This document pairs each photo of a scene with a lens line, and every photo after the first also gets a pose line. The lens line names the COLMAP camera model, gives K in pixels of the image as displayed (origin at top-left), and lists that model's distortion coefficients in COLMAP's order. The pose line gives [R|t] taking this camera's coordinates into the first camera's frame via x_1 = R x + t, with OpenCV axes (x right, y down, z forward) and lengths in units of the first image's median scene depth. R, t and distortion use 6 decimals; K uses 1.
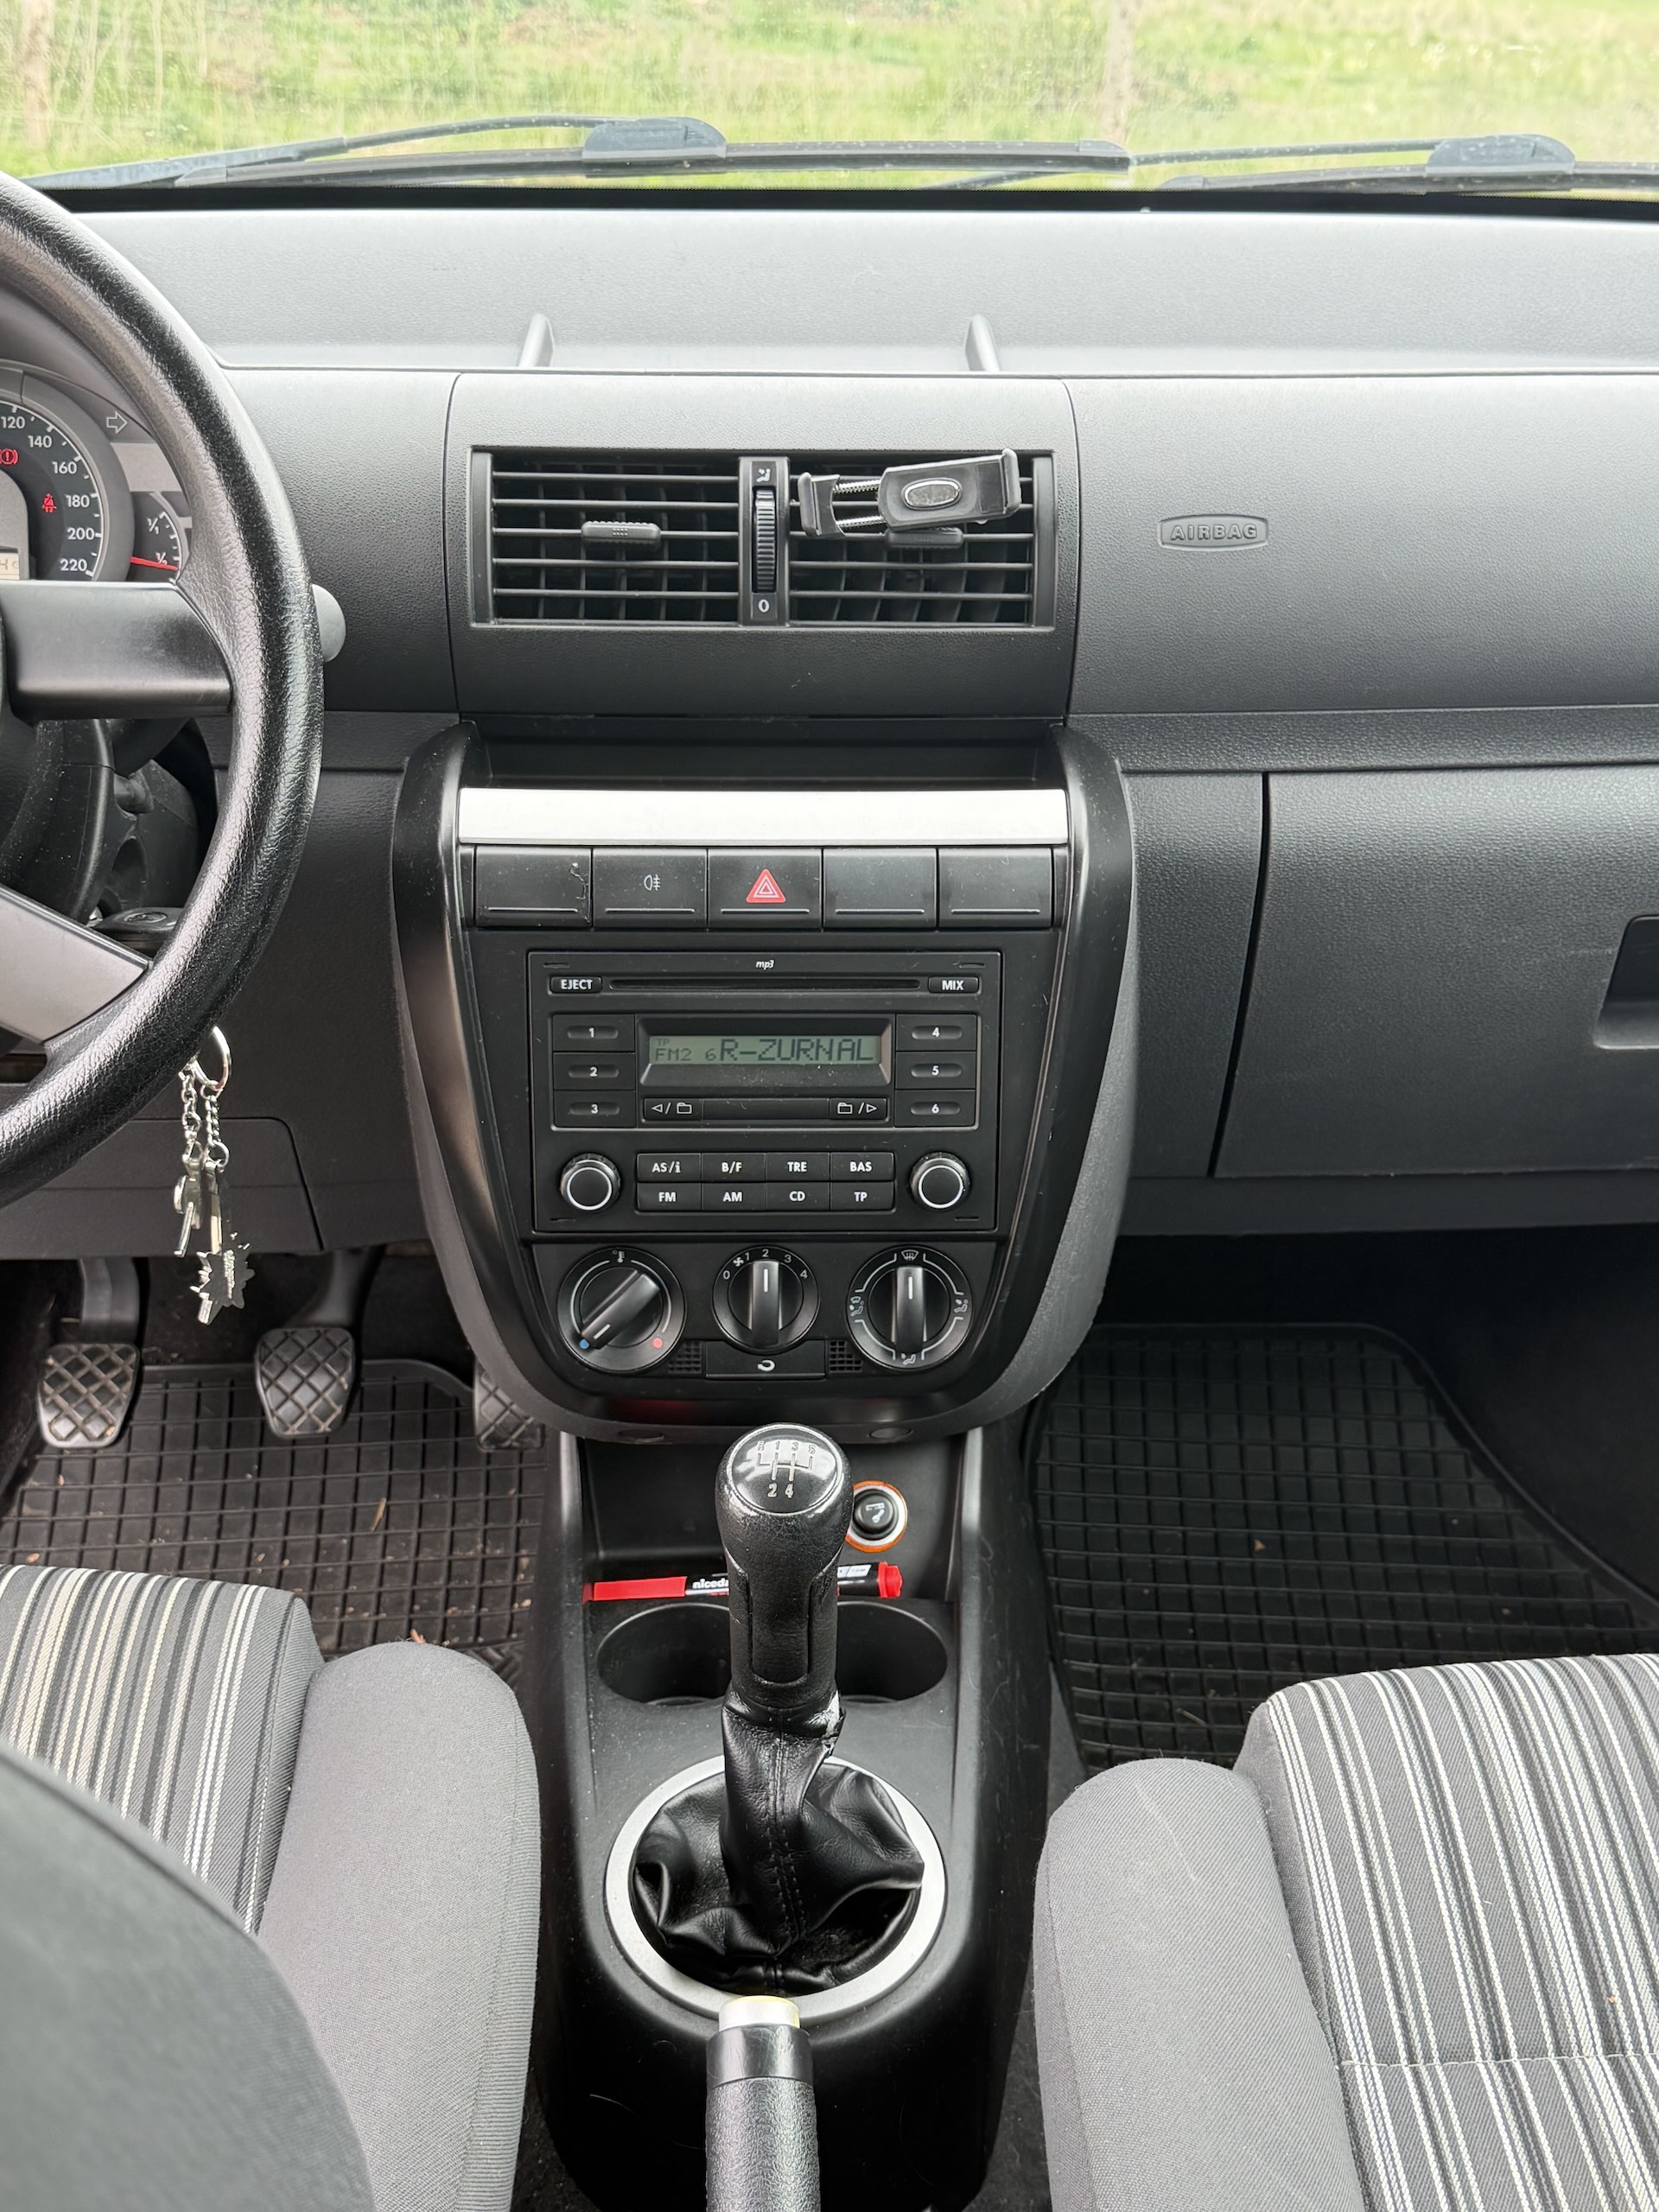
lens RADIAL K [[2528.0, 0, 870.3], [0, 2528.0, 1100.7], [0, 0, 1]] dist [0.091635, 0.000000]
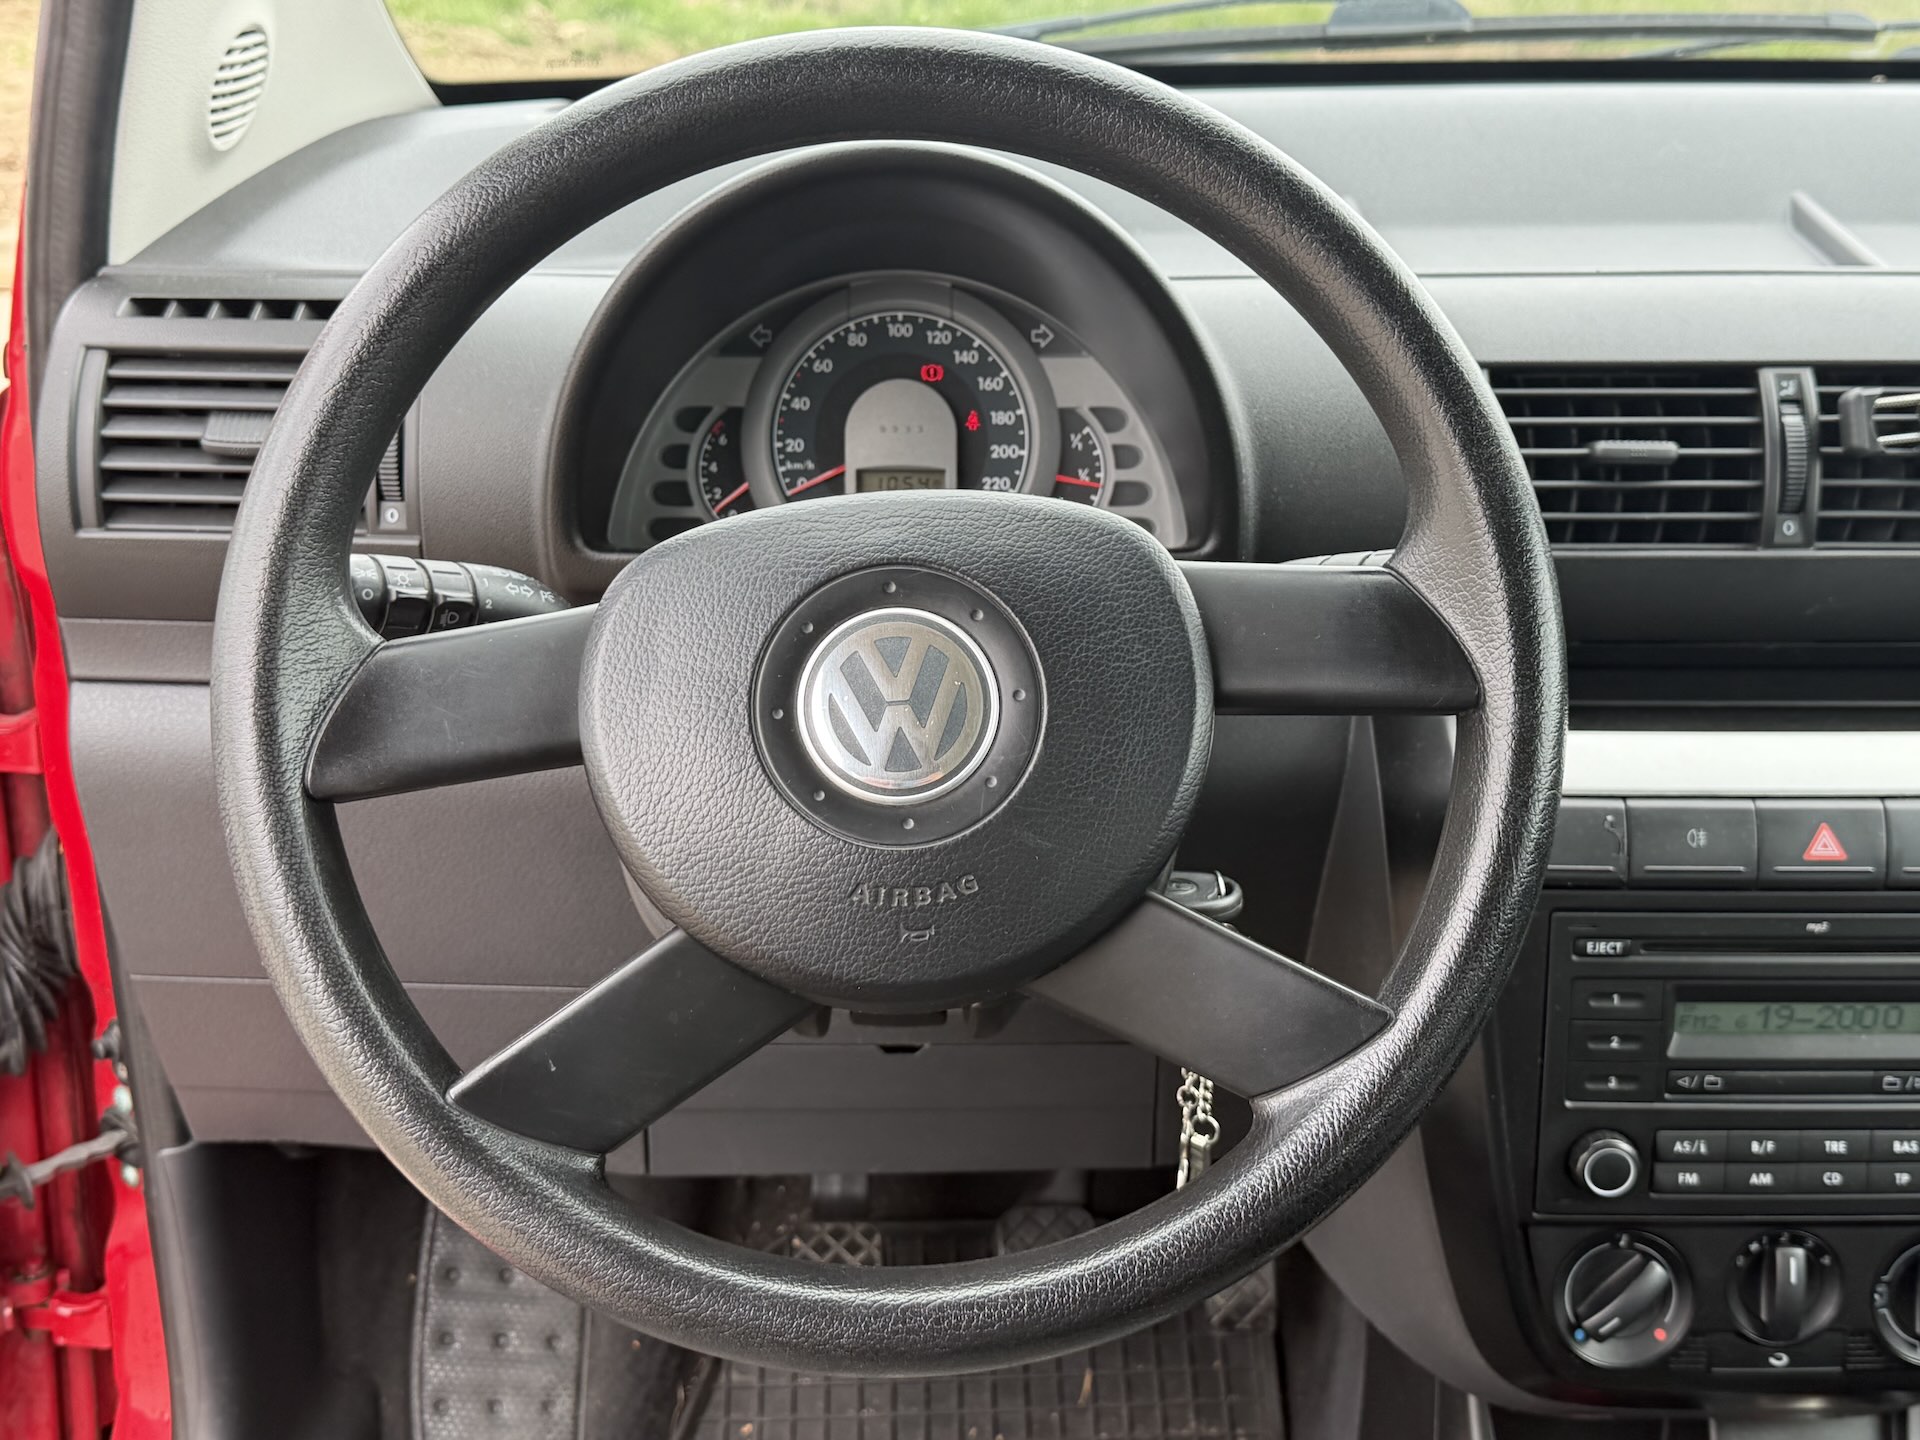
lens RADIAL K [[2194.3, 0, 961.0], [0, 2194.3, 713.4], [0, 0, 1]] dist [0.091635, 0.000000]
pose [[0.999521, 0.000929, -0.030947, -0.311271], [-0.002029, 0.999367, -0.035524, -0.097819], [0.030894, 0.035570, 0.998890, 0.189056]]
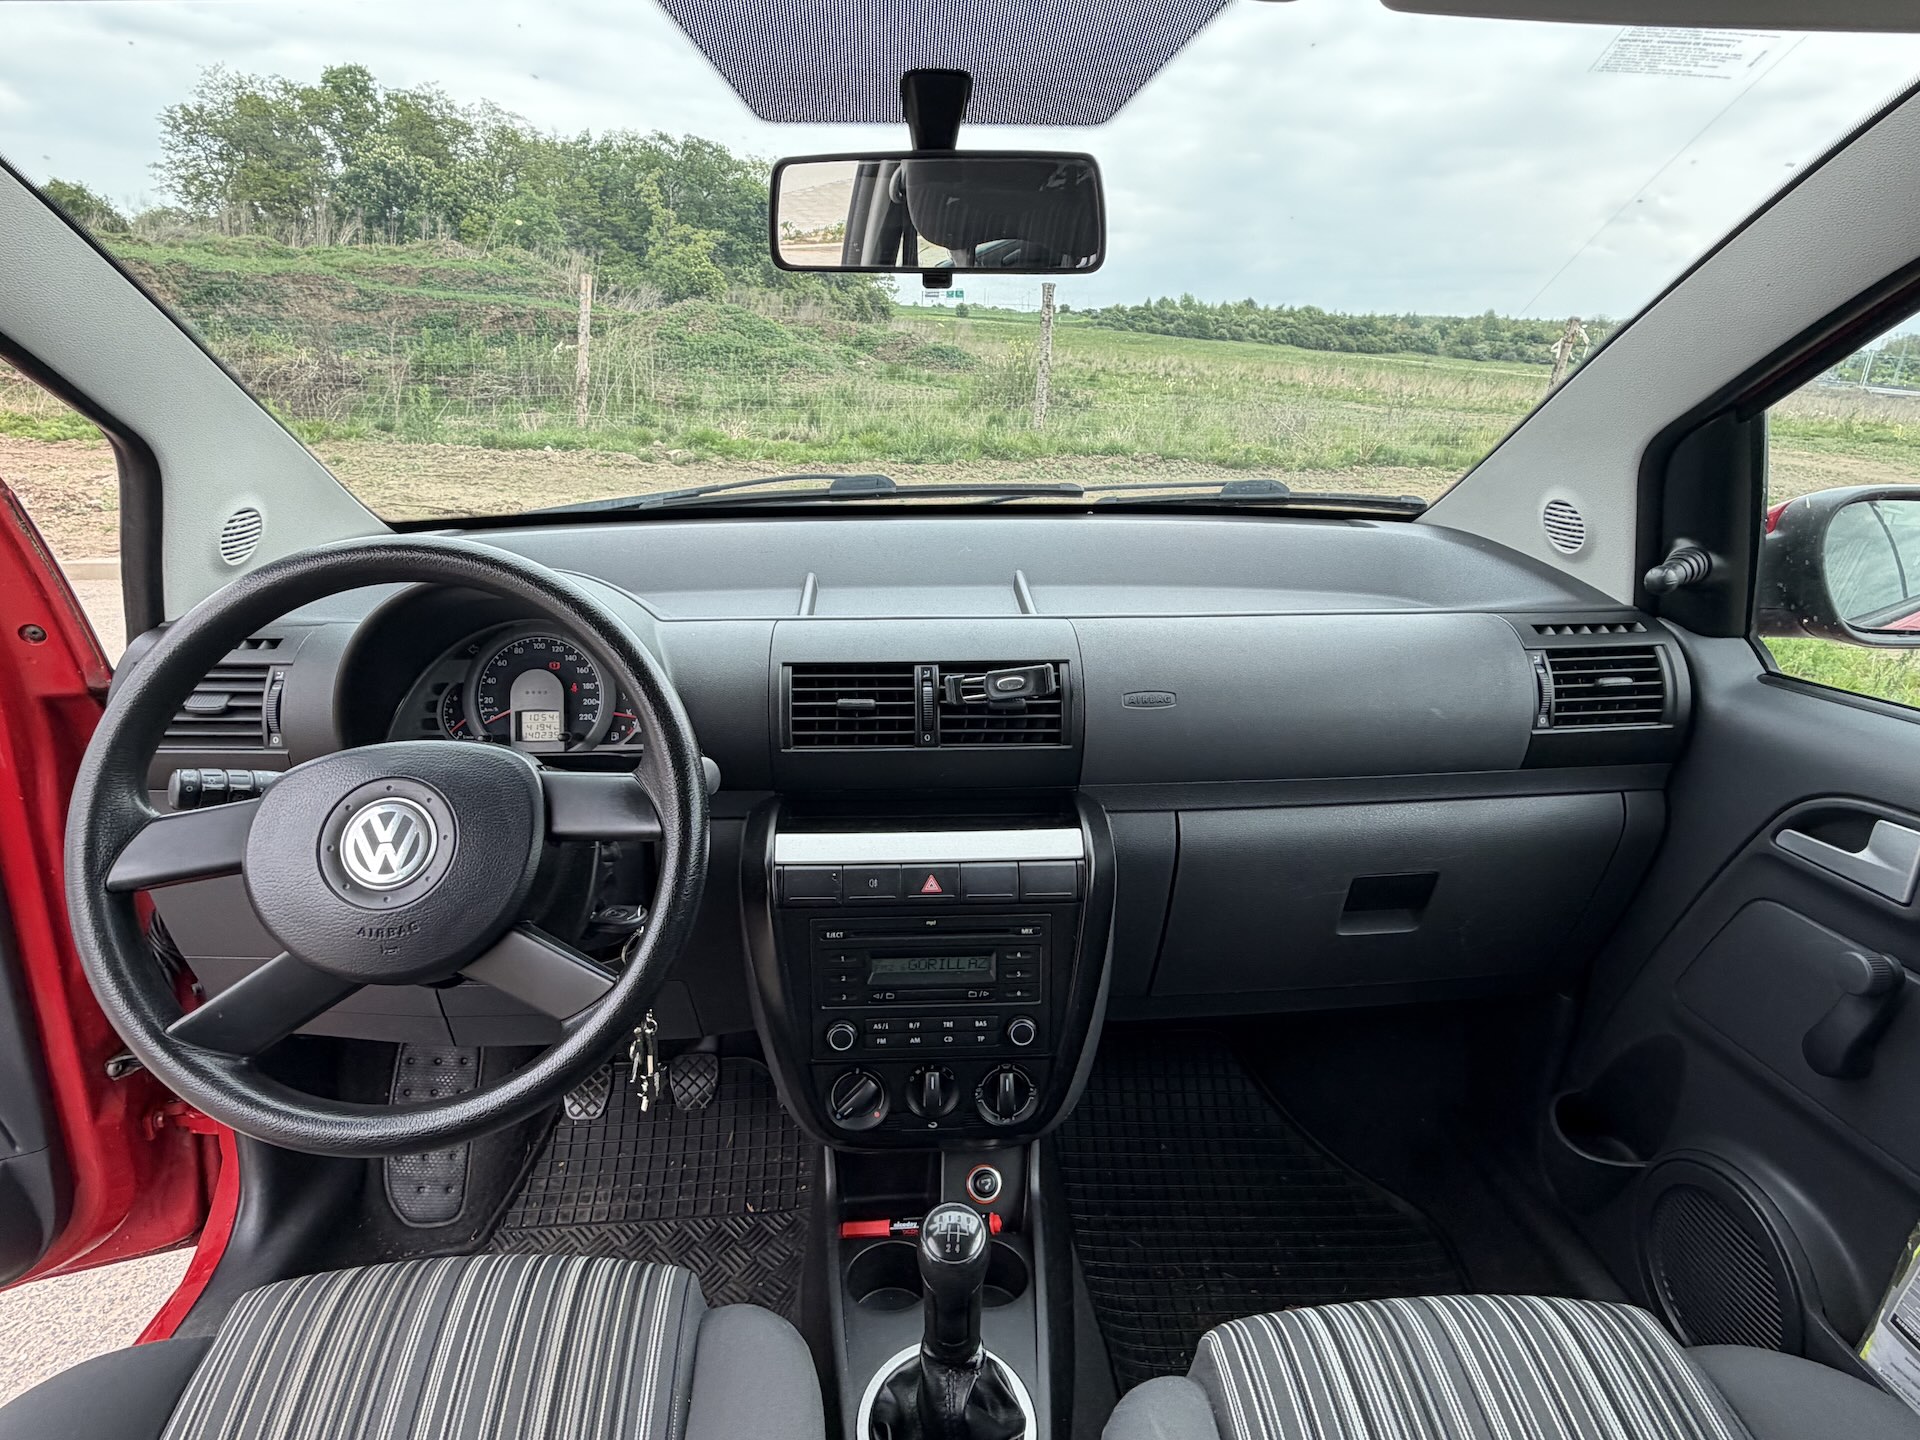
lens RADIAL K [[1109.3, 0, 950.3], [0, 1109.3, 716.6], [0, 0, 1]] dist [-0.003490, -0.005825]
pose [[0.999829, -0.014134, 0.011894, -0.033607], [0.015156, 0.995755, -0.090783, -0.130263], [-0.010560, 0.090948, 0.995800, 0.125748]]
